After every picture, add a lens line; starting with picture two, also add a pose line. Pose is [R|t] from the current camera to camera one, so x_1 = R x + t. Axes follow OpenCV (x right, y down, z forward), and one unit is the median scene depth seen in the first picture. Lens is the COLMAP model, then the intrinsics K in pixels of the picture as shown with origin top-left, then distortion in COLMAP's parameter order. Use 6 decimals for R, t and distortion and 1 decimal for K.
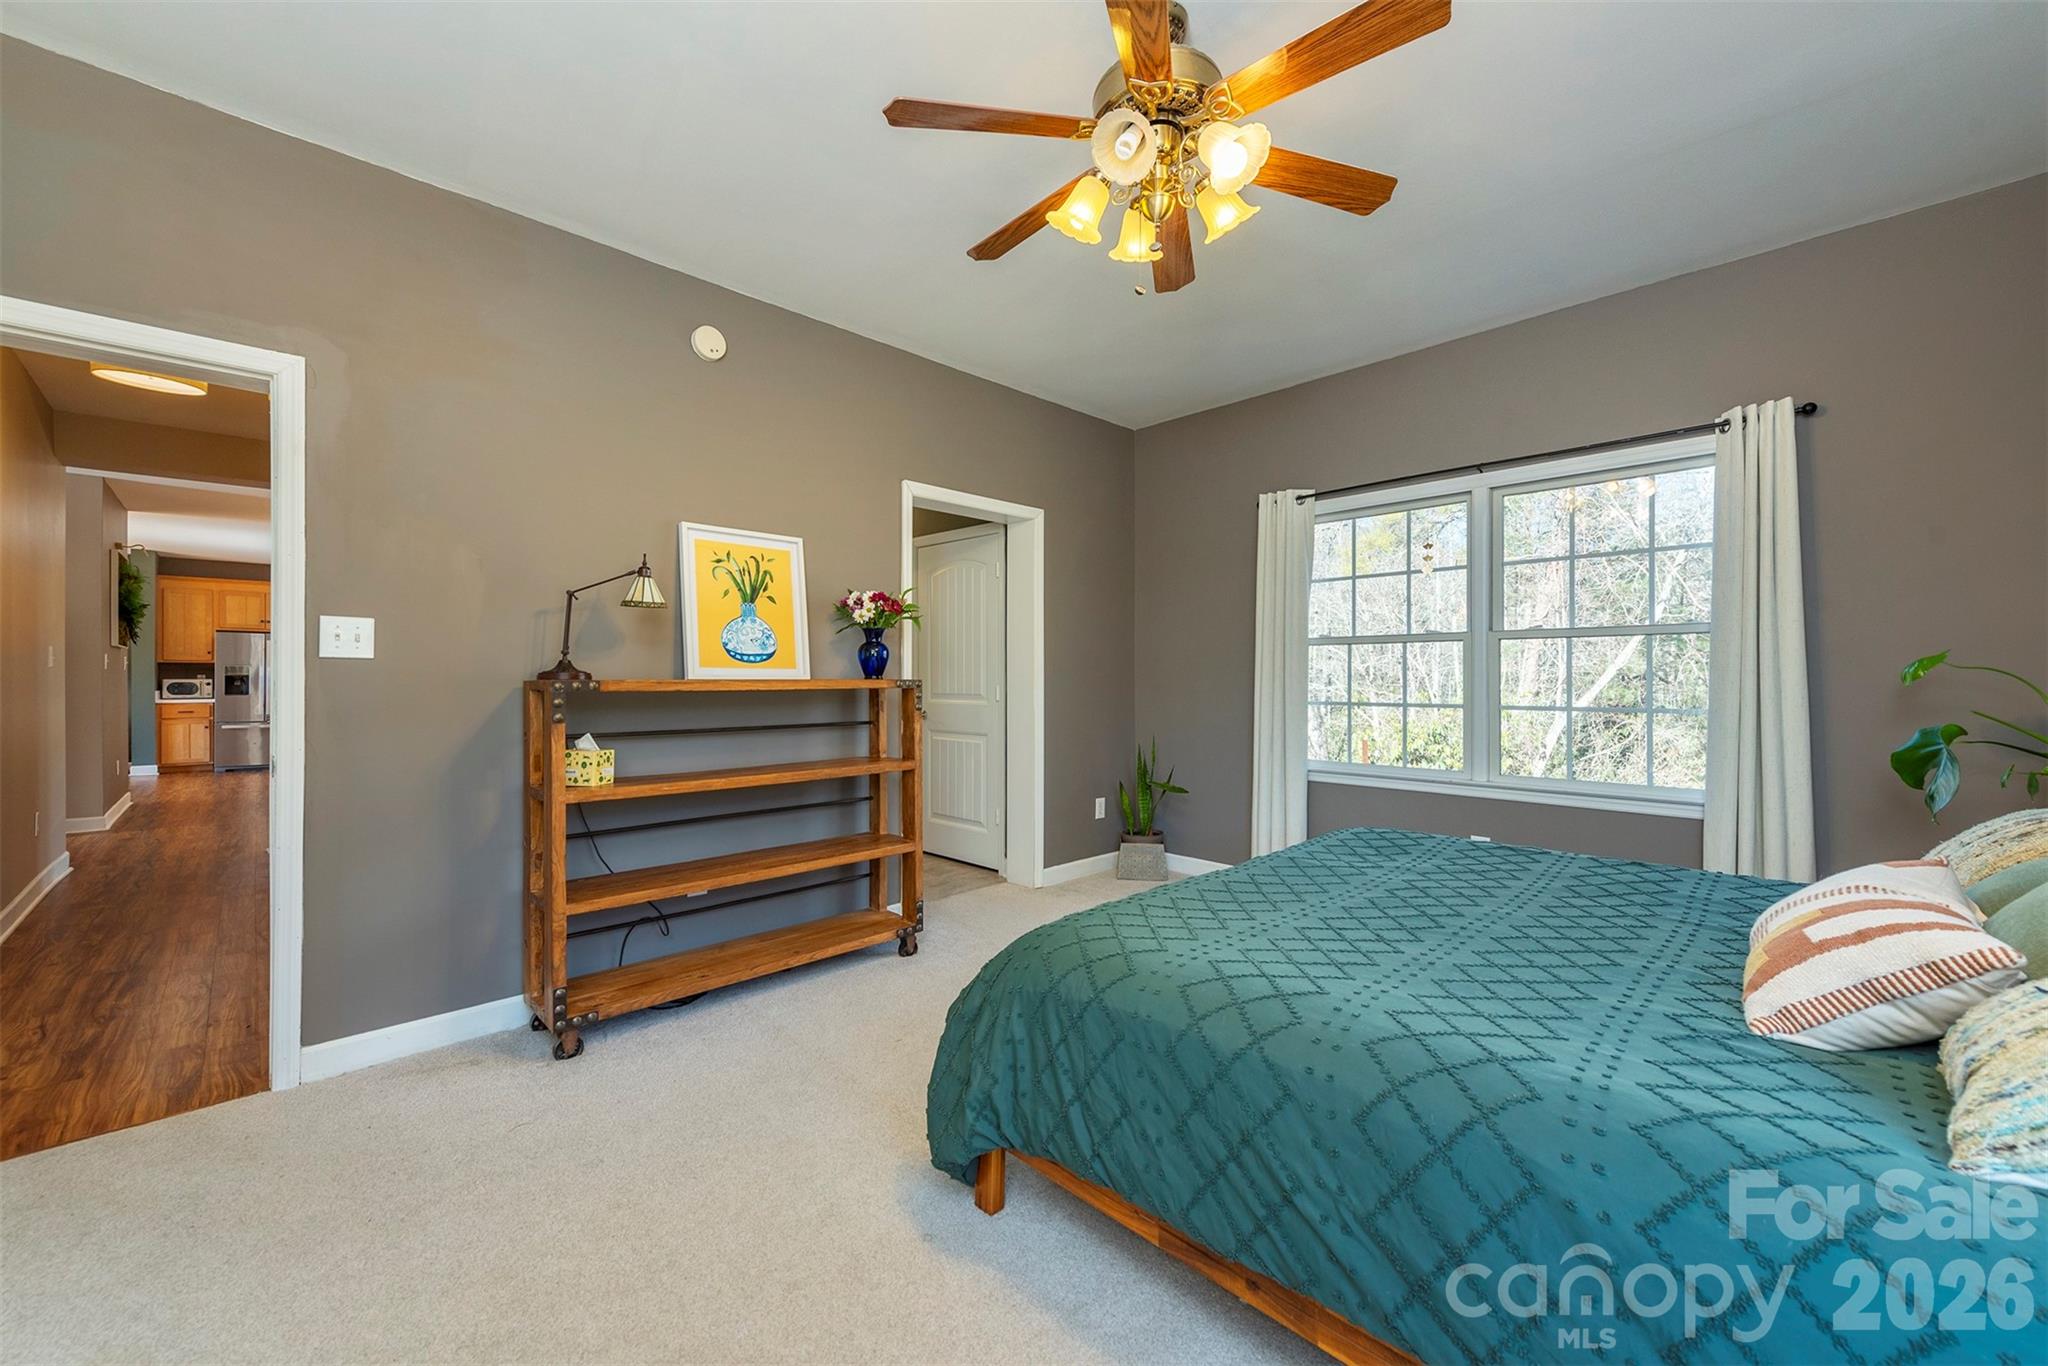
lens RADIAL K [[804.9, 0, 1009.8], [0, 804.9, 683.0], [0, 0, 1]] dist [0.009644, -0.001981]
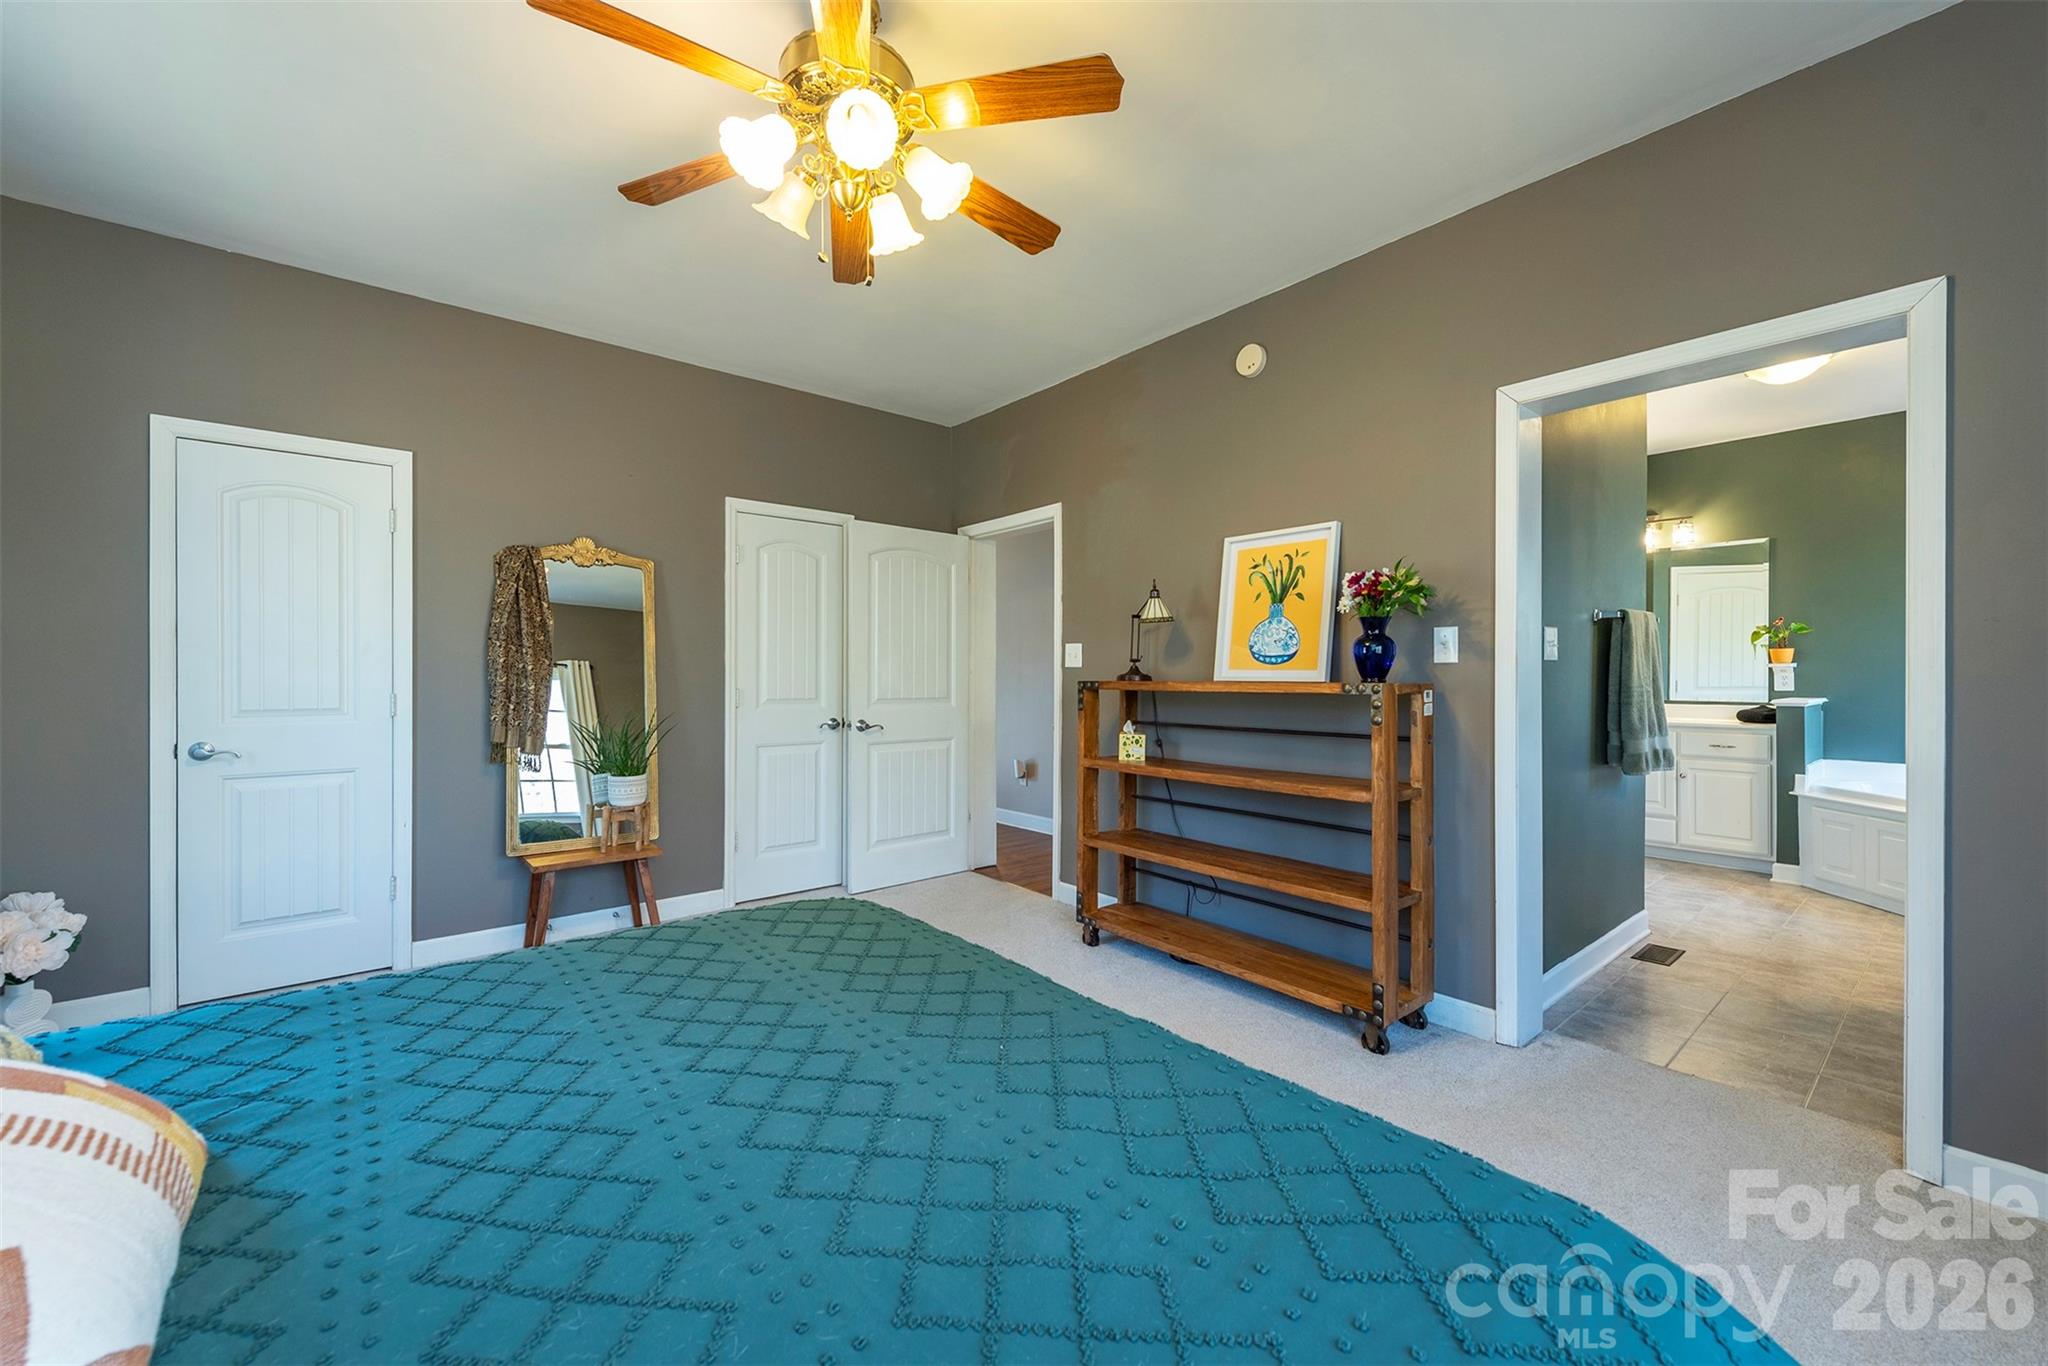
lens RADIAL K [[804.9, 0, 1030.4], [0, 804.9, 677.1], [0, 0, 1]] dist [0.009644, -0.001981]
pose [[-0.087441, 0.002052, -0.996168, 0.686522], [-0.006681, 0.999974, 0.002646, -0.010418], [0.996147, 0.006887, -0.087425, 0.794832]]
